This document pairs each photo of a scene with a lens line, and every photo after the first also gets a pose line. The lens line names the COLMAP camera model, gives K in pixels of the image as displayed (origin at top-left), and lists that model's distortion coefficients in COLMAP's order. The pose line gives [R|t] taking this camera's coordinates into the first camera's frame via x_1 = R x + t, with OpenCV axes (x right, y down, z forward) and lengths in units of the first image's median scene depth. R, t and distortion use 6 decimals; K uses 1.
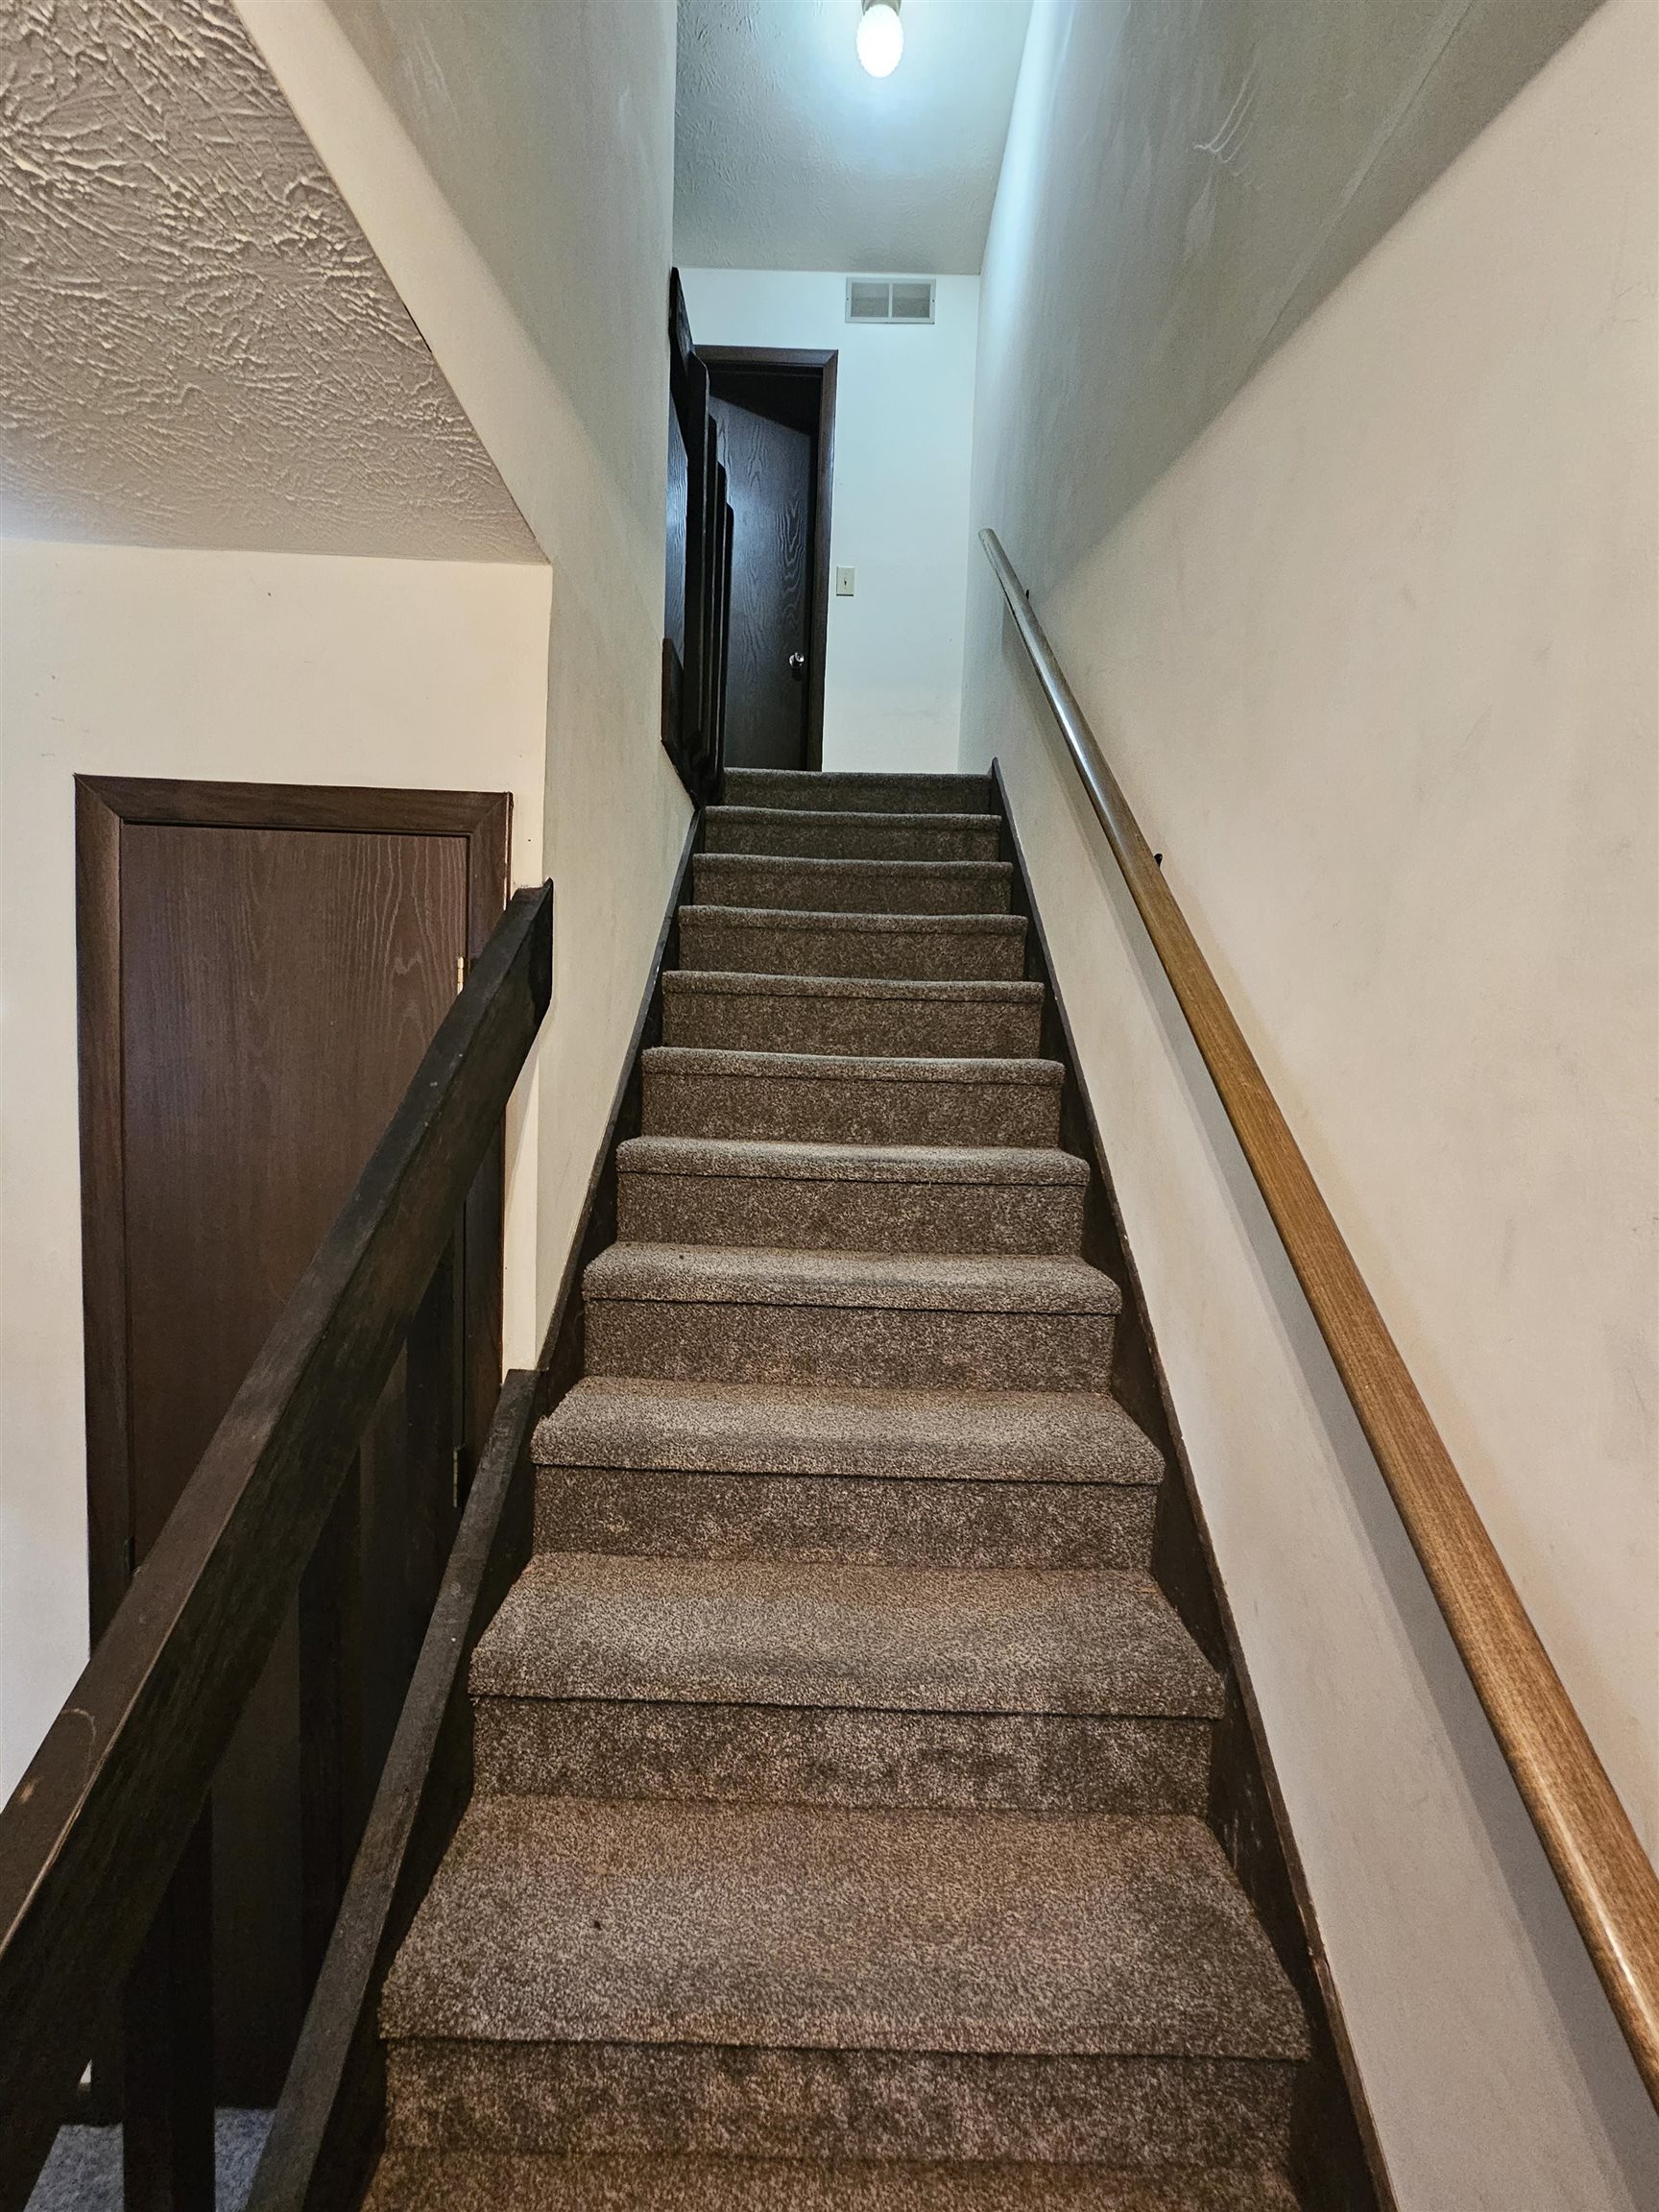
lens RADIAL K [[901.0, 0, 827.9], [0, 901.0, 1110.2], [0, 0, 1]] dist [-0.001143, 0.000312]
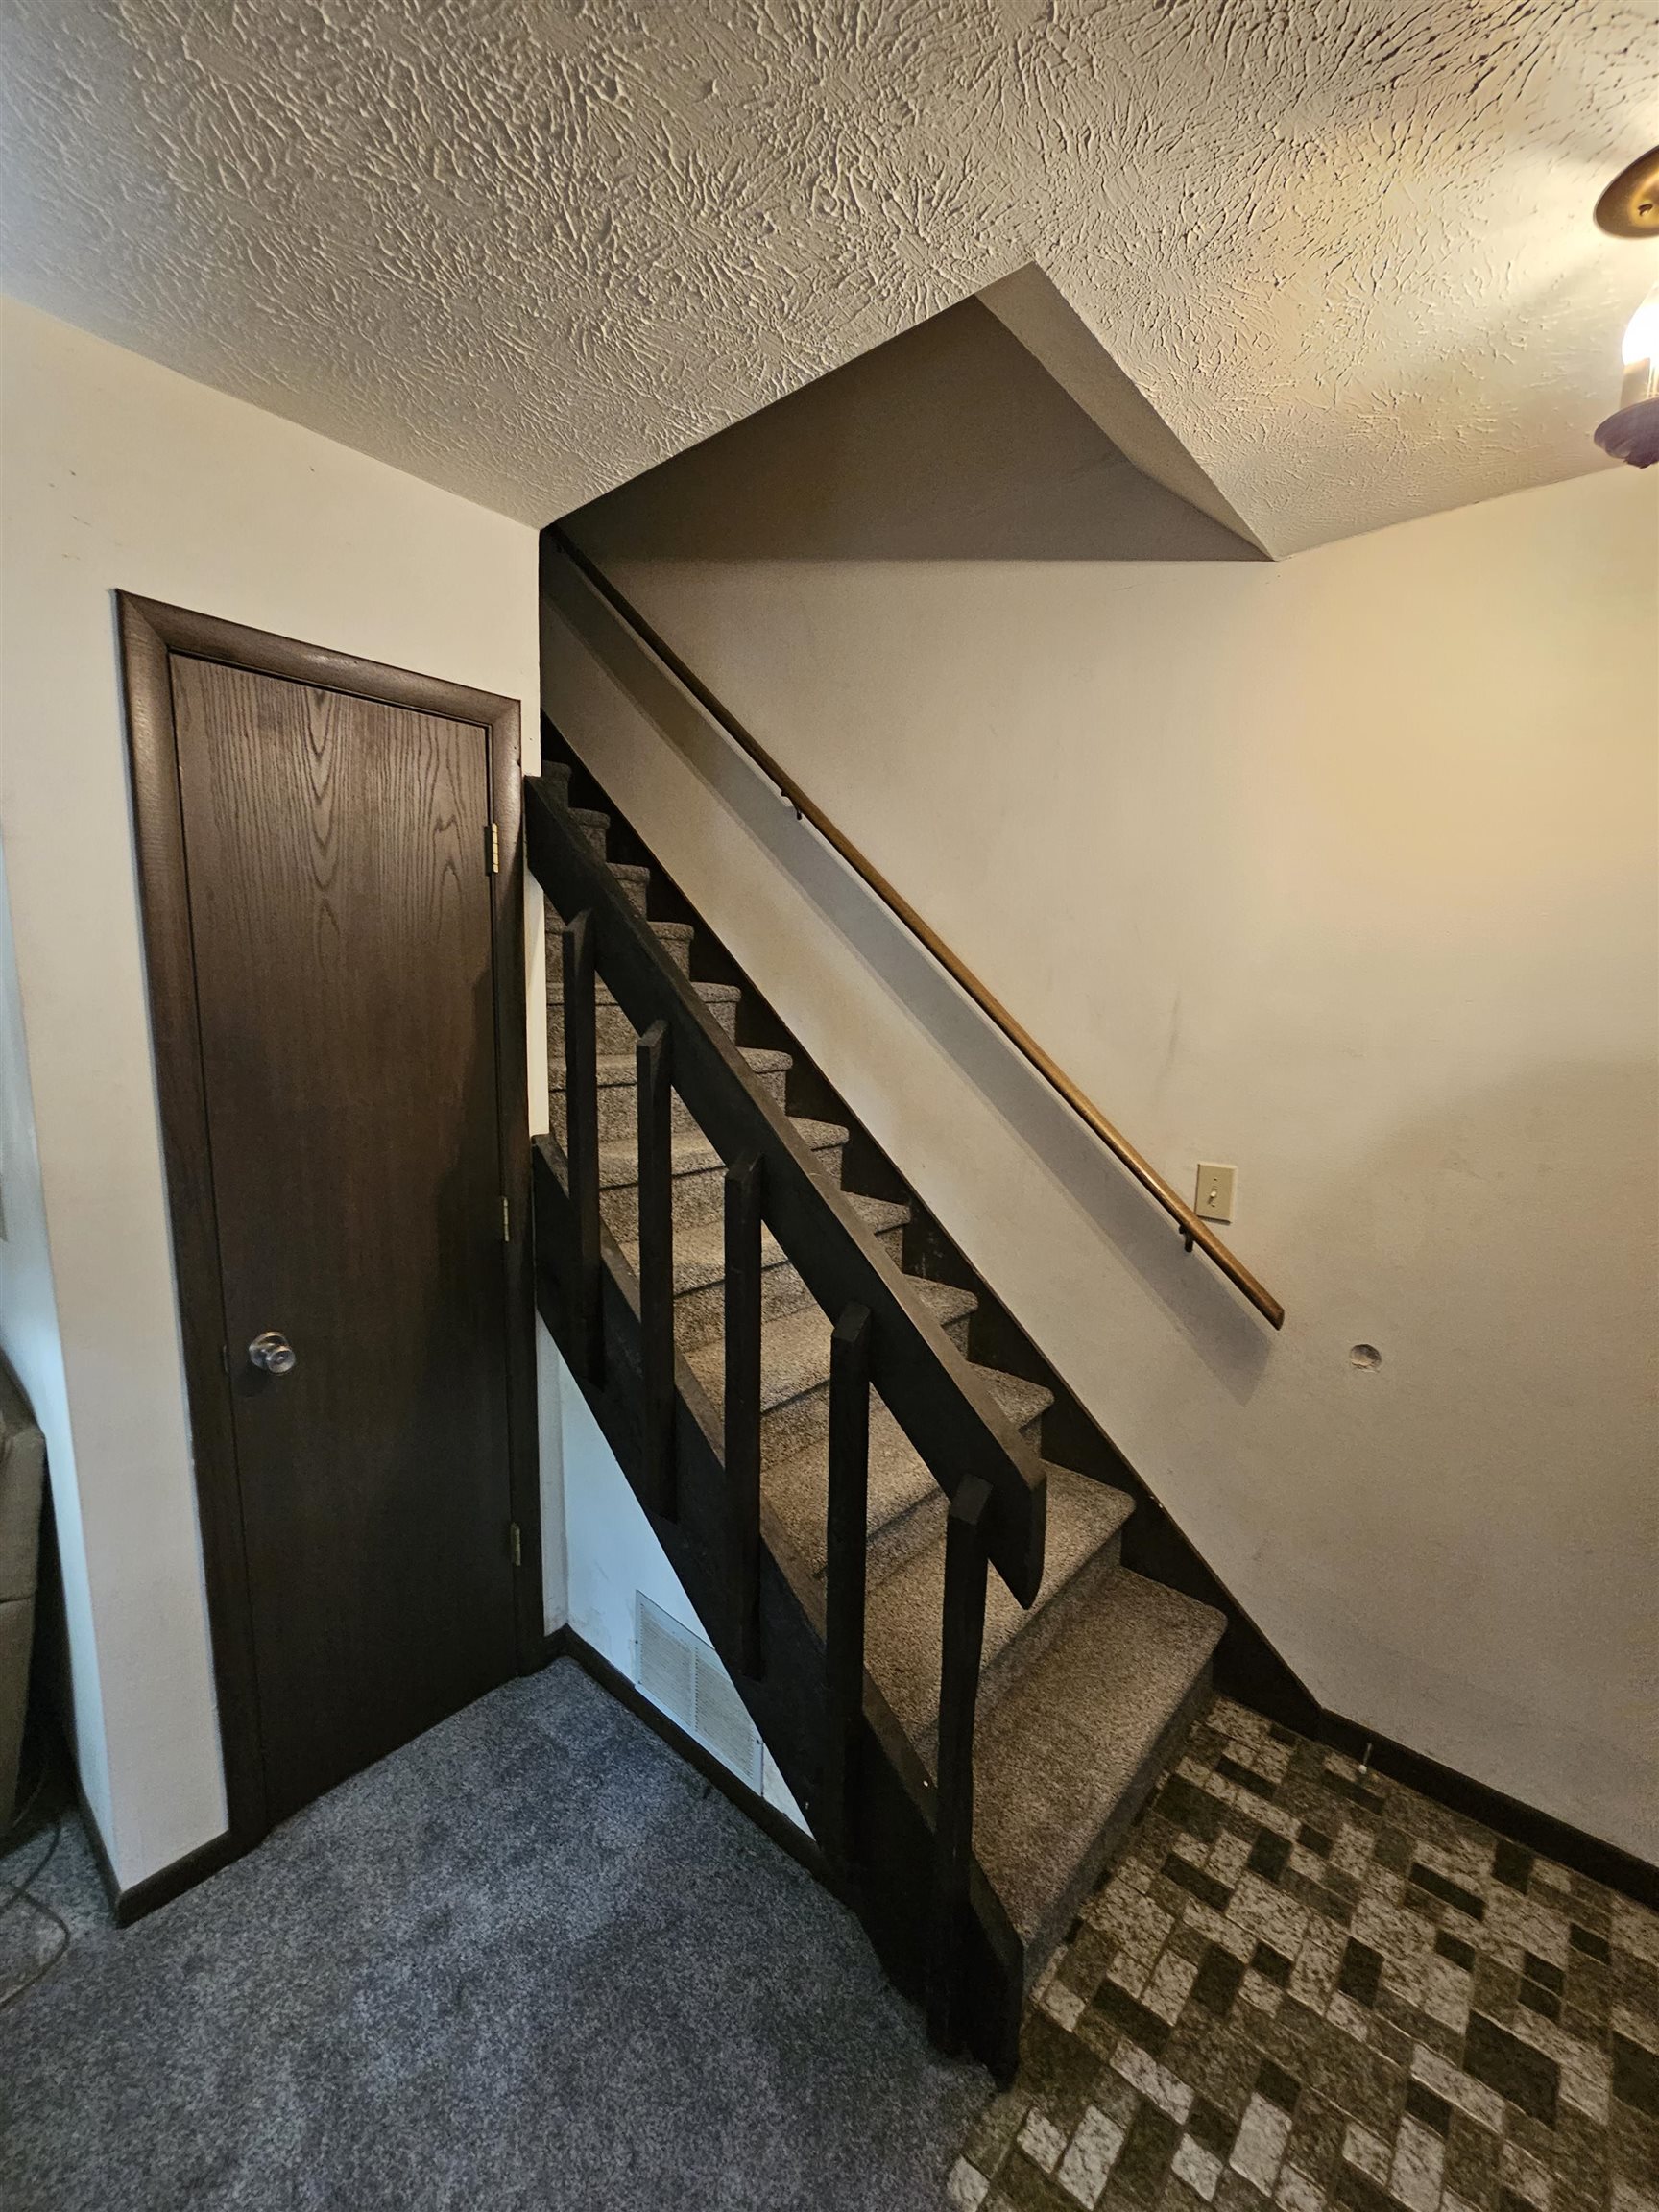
lens RADIAL K [[901.0, 0, 833.4], [0, 901.0, 1106.5], [0, 0, 1]] dist [-0.001143, 0.000312]
pose [[0.654822, -0.126148, 0.745181, -1.117270], [0.036985, 0.990139, 0.135115, 0.077304], [-0.754878, -0.060915, 0.653030, -0.249619]]
